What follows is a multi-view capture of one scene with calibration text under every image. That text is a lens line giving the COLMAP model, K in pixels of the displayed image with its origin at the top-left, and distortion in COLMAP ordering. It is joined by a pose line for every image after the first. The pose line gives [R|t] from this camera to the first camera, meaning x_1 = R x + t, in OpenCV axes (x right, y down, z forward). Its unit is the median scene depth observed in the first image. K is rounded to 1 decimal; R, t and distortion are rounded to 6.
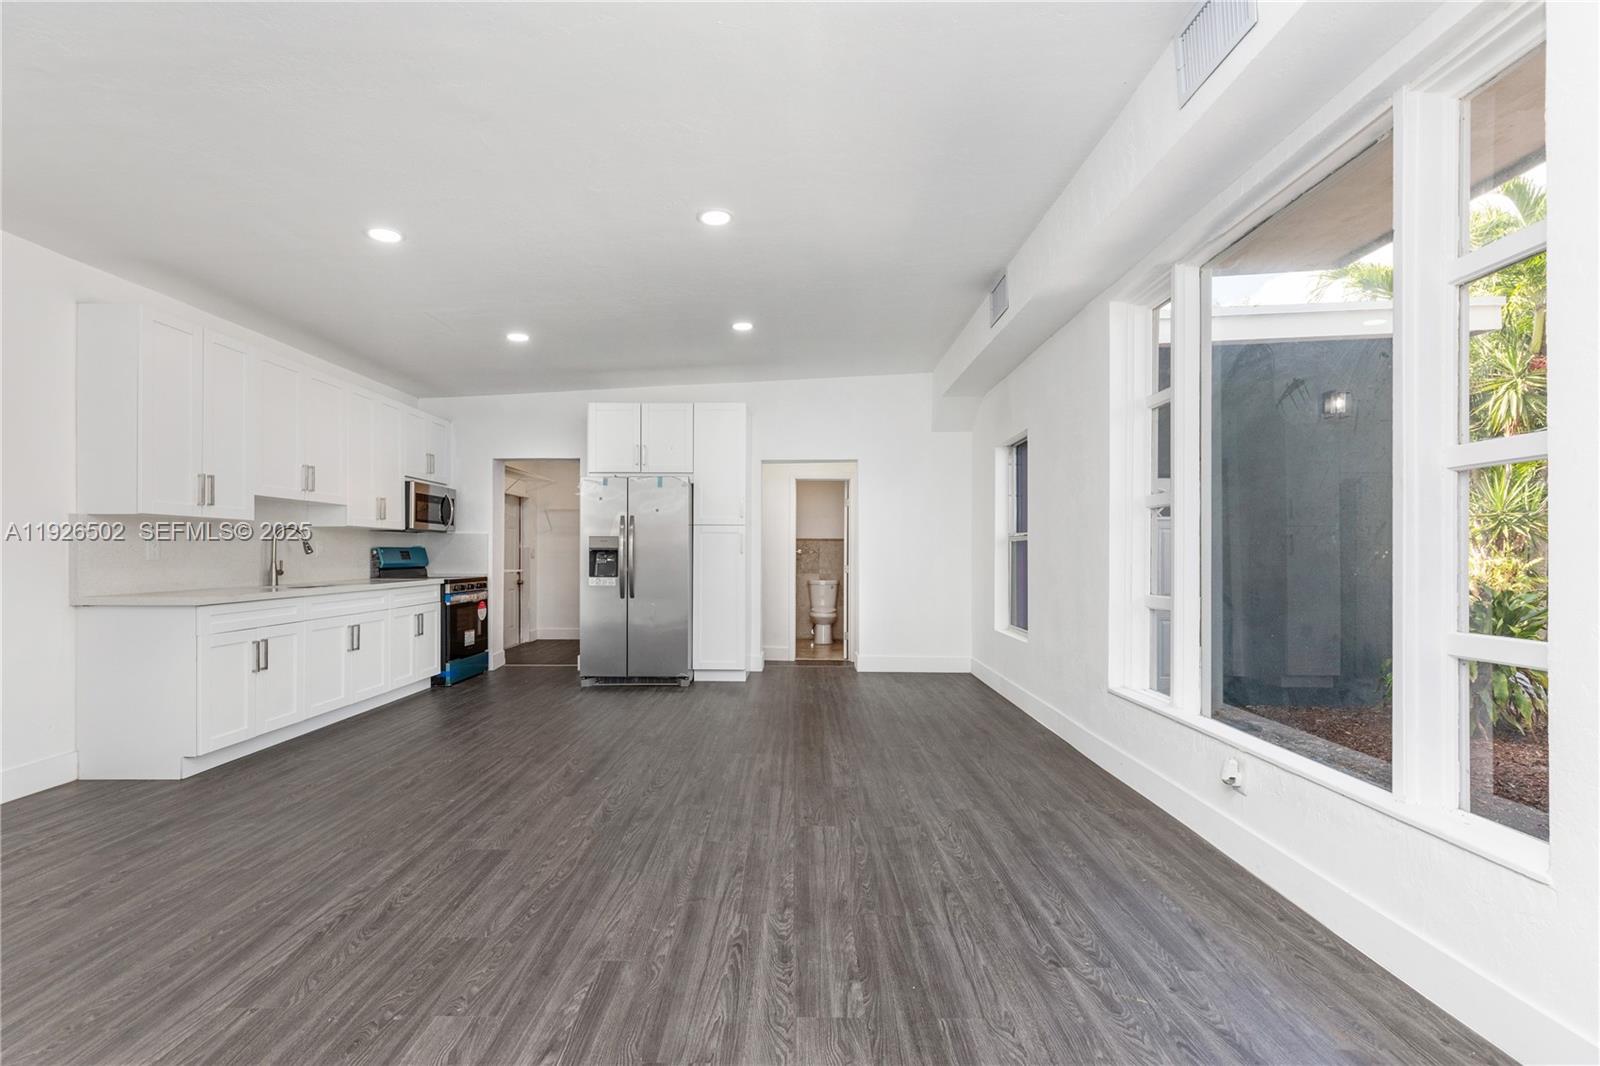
lens RADIAL K [[714.7, 0, 780.1], [0, 714.7, 556.7], [0, 0, 1]] dist [0.011314, -0.003326]
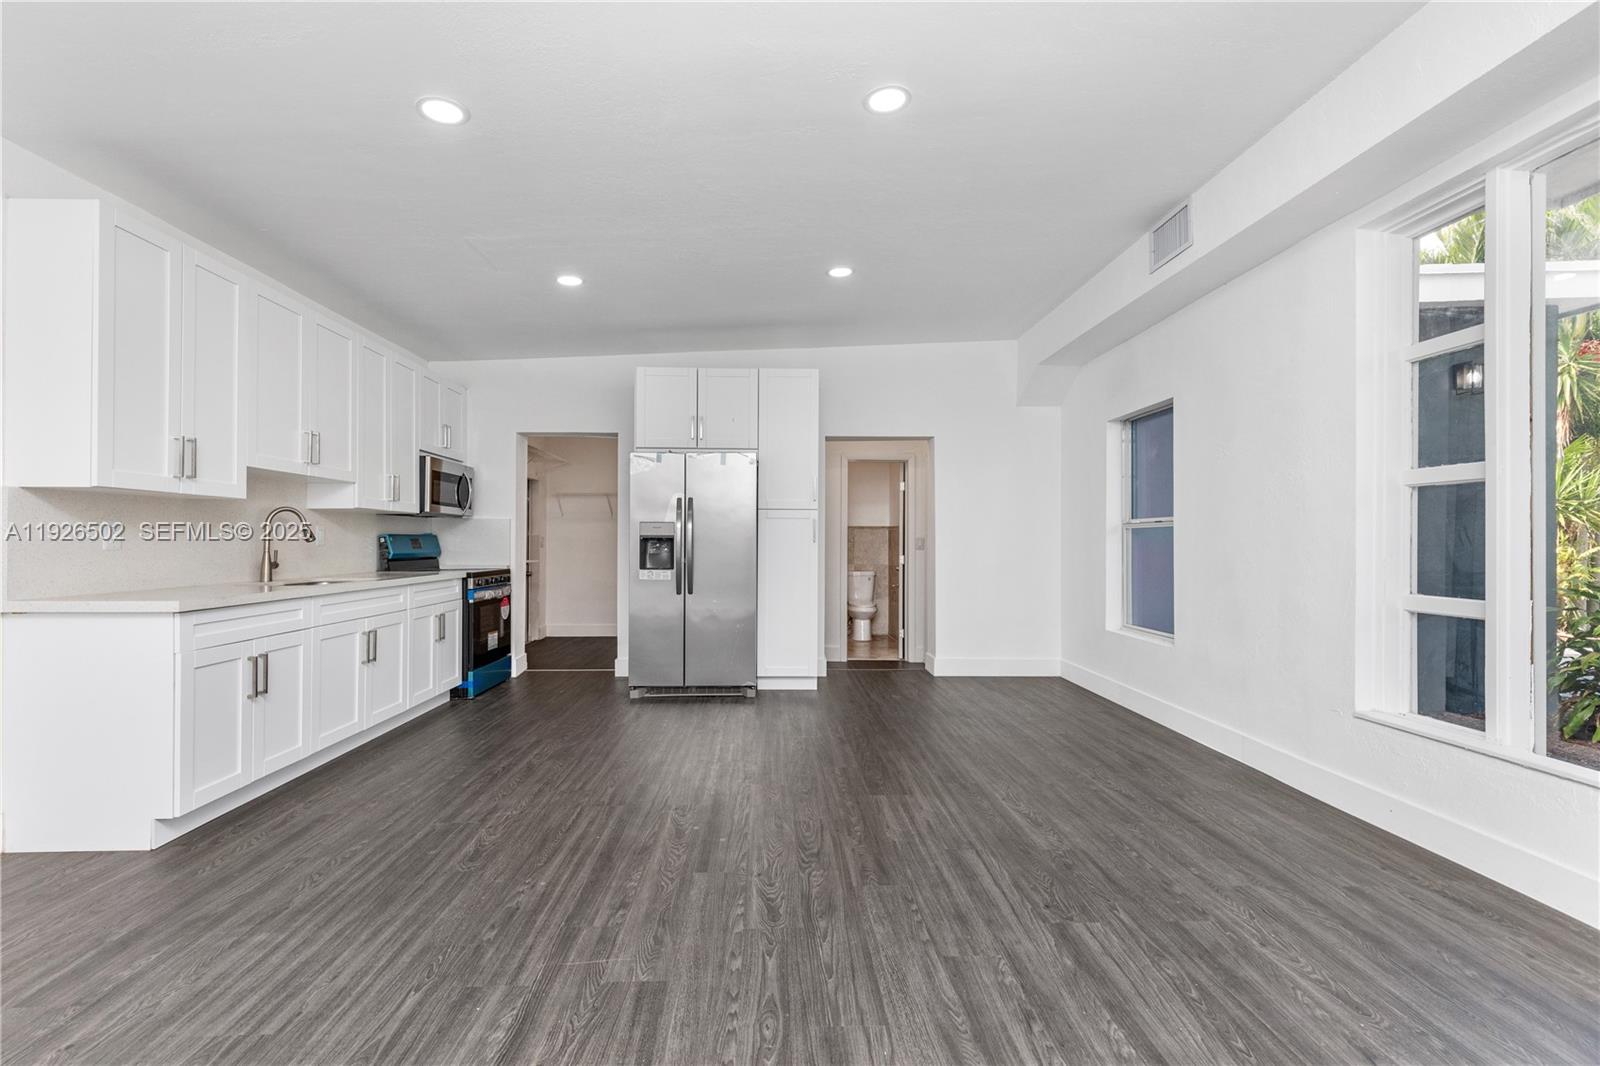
lens RADIAL K [[714.7, 0, 785.6], [0, 714.7, 535.3], [0, 0, 1]] dist [0.011314, -0.003326]
pose [[0.998914, 0.001854, 0.046561, -0.202493], [-0.001266, 0.999919, -0.012654, -0.002356], [-0.046580, 0.012581, 0.998835, 0.213862]]
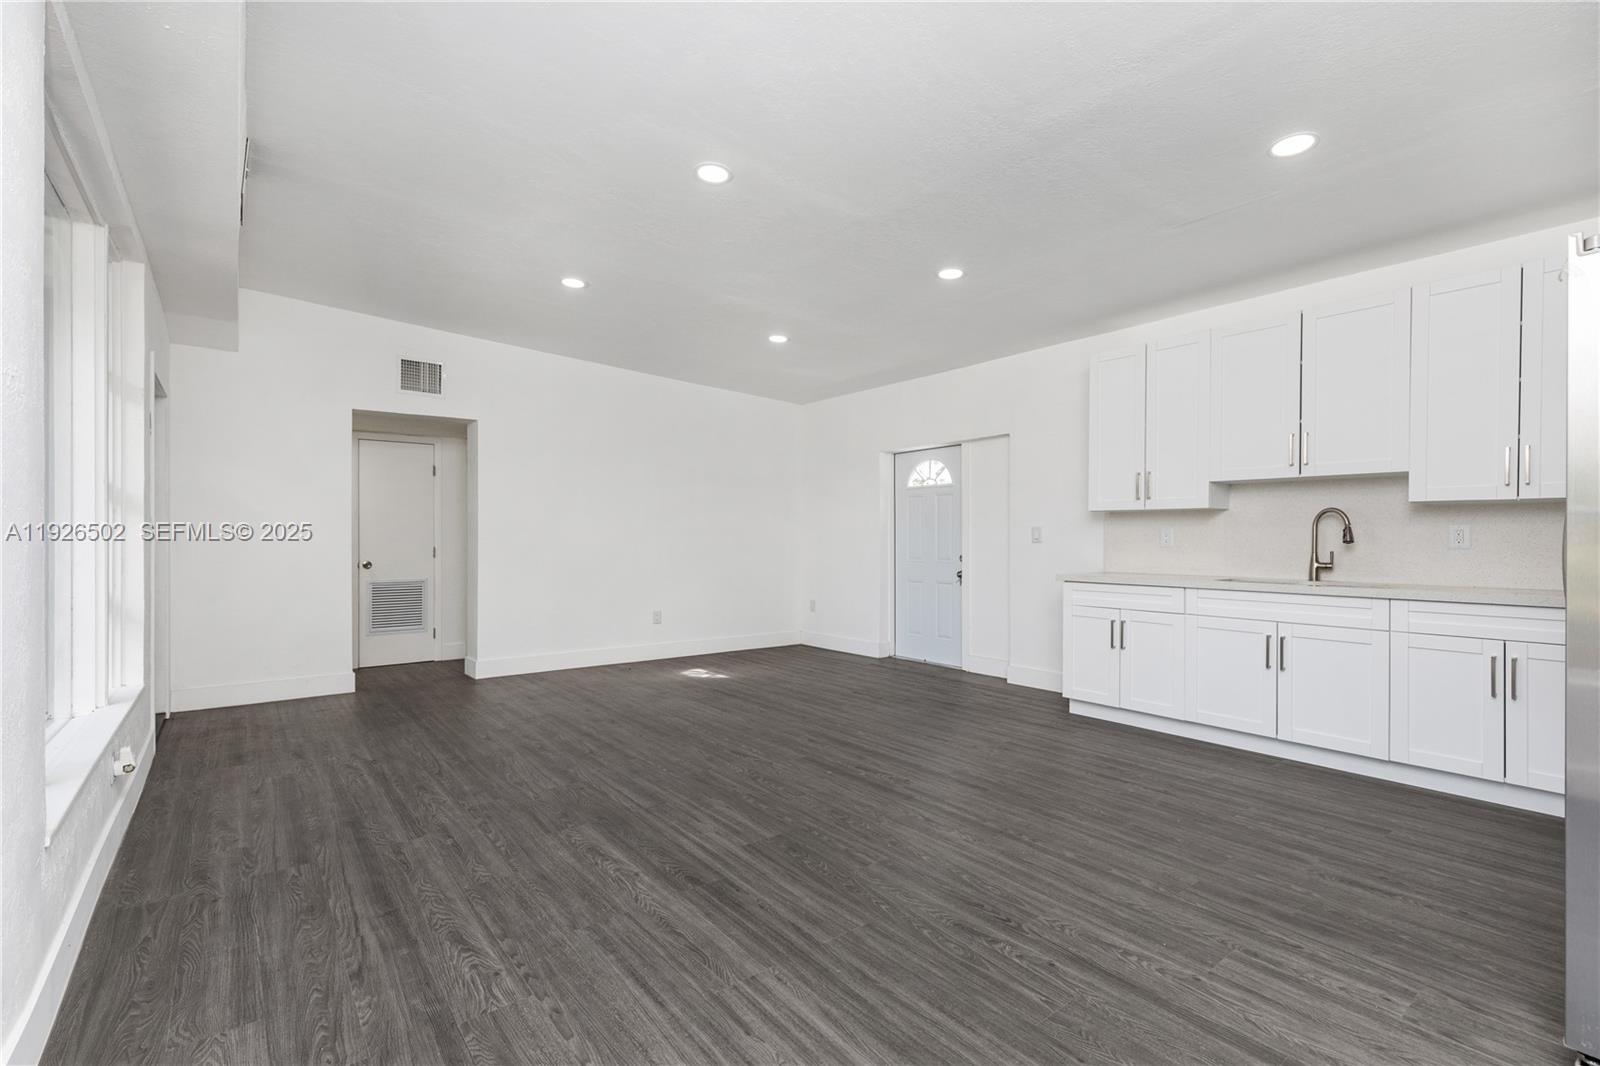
lens RADIAL K [[714.7, 0, 791.5], [0, 714.7, 544.7], [0, 0, 1]] dist [0.011314, -0.003326]
pose [[-0.777266, 0.001512, -0.629171, 0.354882], [-0.006241, 0.999929, 0.010113, -0.008224], [0.629142, 0.011788, -0.777201, 1.546314]]
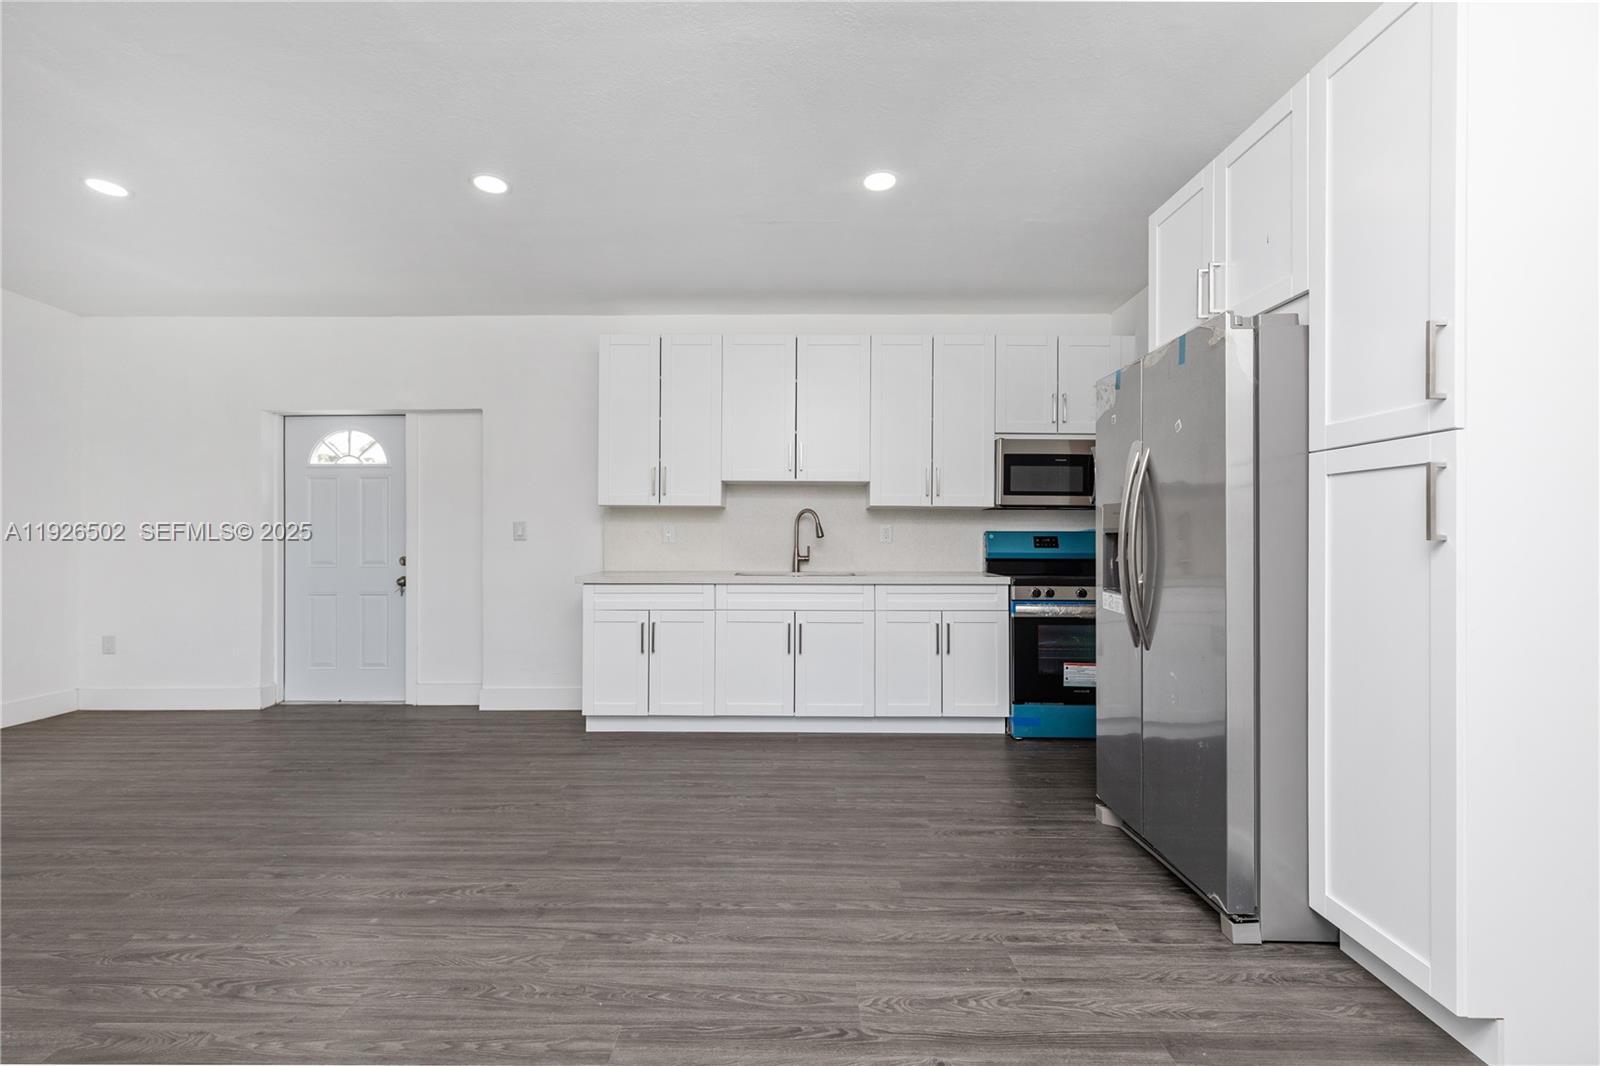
lens RADIAL K [[714.7, 0, 786.5], [0, 714.7, 532.9], [0, 0, 1]] dist [0.011314, -0.003326]
pose [[0.007090, -0.007555, -0.999946, 0.306130], [-0.004455, 0.999961, -0.007587, -0.006153], [0.999965, 0.004508, 0.007056, 1.199517]]
